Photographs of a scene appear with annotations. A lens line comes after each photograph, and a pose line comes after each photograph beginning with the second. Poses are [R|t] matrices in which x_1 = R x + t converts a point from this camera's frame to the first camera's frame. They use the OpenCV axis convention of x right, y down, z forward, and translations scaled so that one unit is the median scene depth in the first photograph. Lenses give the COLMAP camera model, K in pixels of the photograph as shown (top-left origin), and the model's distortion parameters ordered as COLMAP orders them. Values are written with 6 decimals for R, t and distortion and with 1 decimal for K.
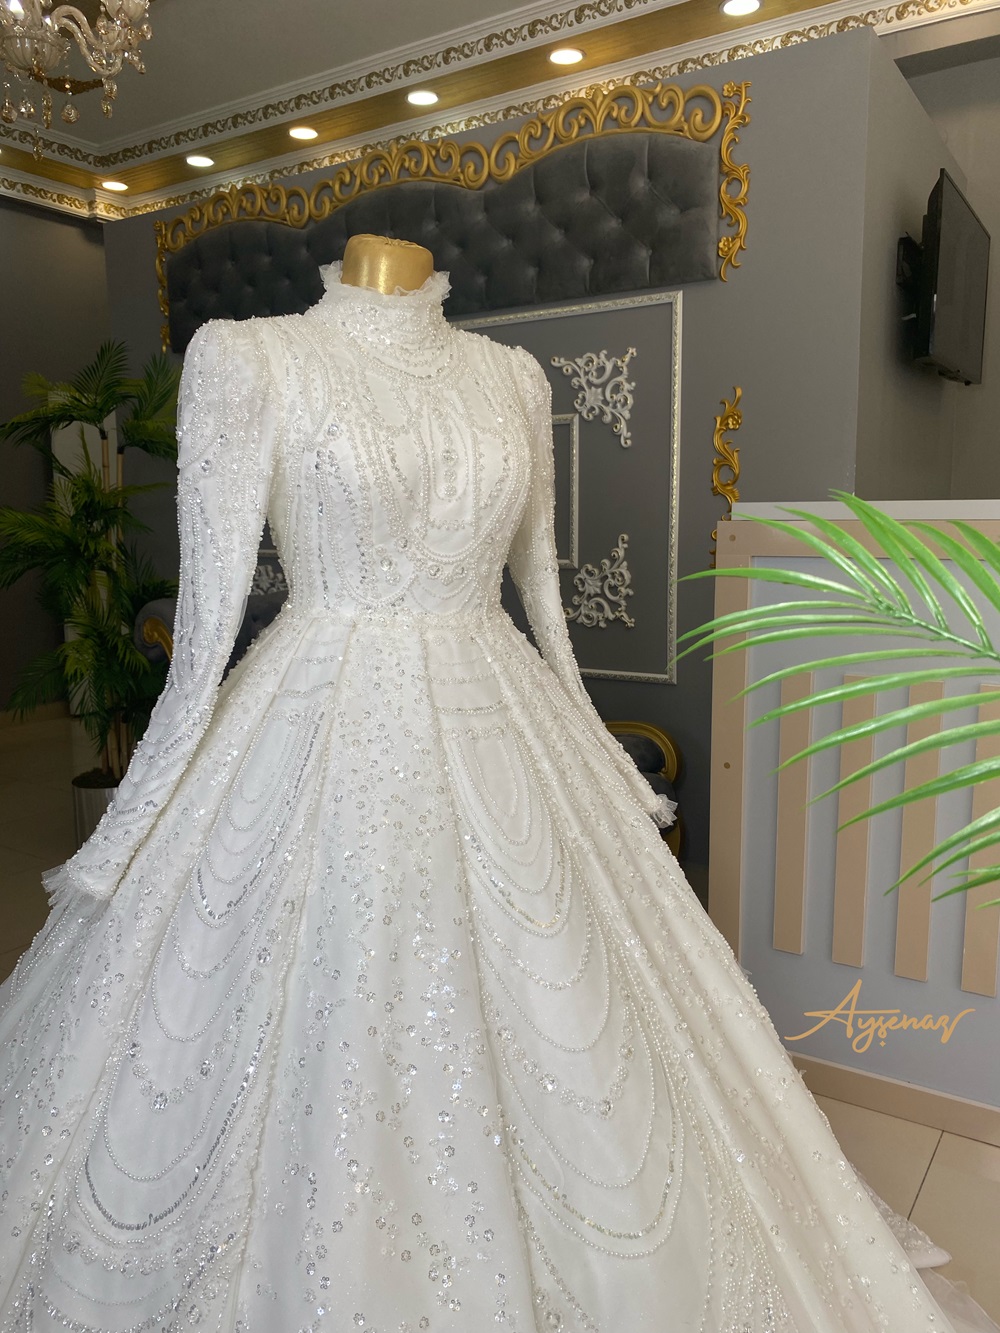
lens RADIAL K [[1016.7, 0, 500.0], [0, 1016.7, 666.5], [0, 0, 1]] dist [0.001746, -0.005022]
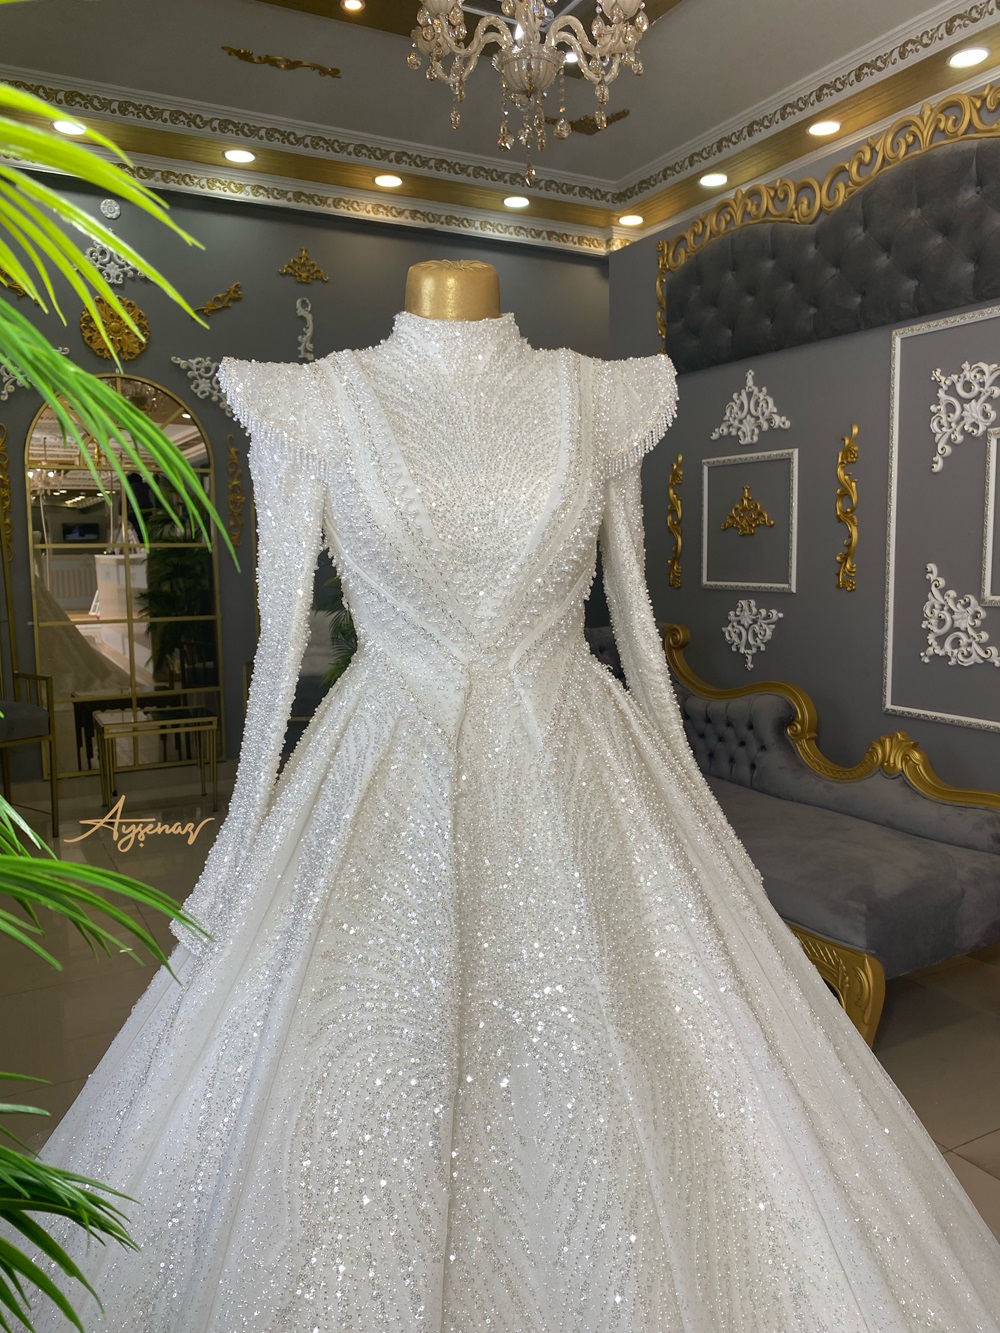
lens RADIAL K [[1009.7, 0, 500.0], [0, 1009.7, 666.5], [0, 0, 1]] dist [-0.001731, -0.005641]
pose [[0.882562, 0.050507, -0.467475, -0.003024], [-0.062171, 0.998020, -0.009547, -0.019652], [0.466067, 0.037489, 0.883955, 0.115493]]
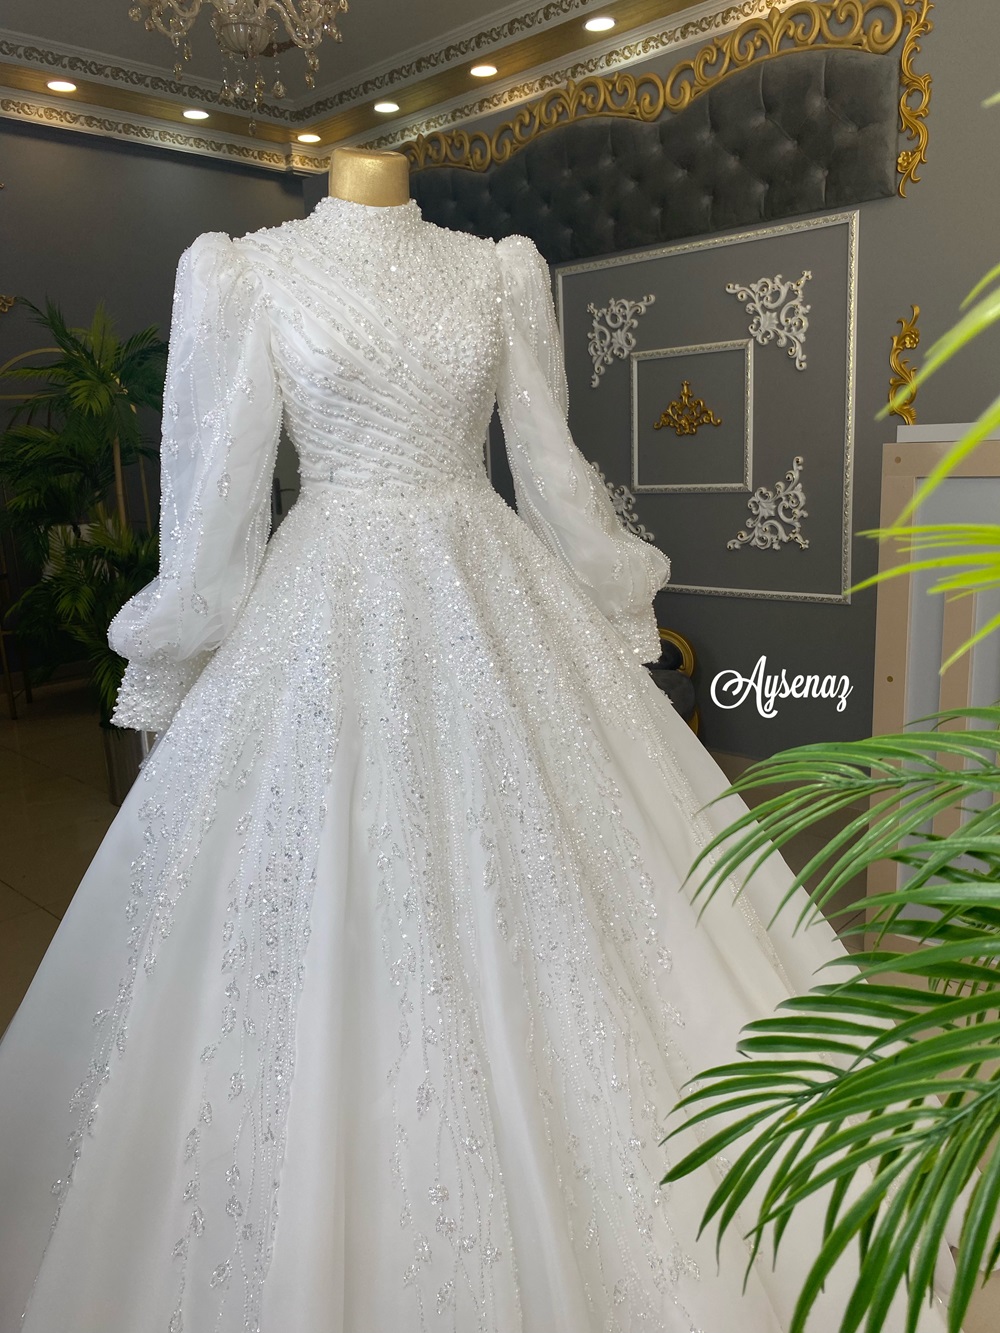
lens RADIAL K [[1009.7, 0, 500.0], [0, 1009.7, 666.5], [0, 0, 1]] dist [-0.001731, -0.005641]
pose [[0.984245, 0.002663, -0.176792, 0.006777], [0.010273, 0.997336, 0.072213, 0.003291], [0.176514, -0.072891, 0.981596, -0.059955]]
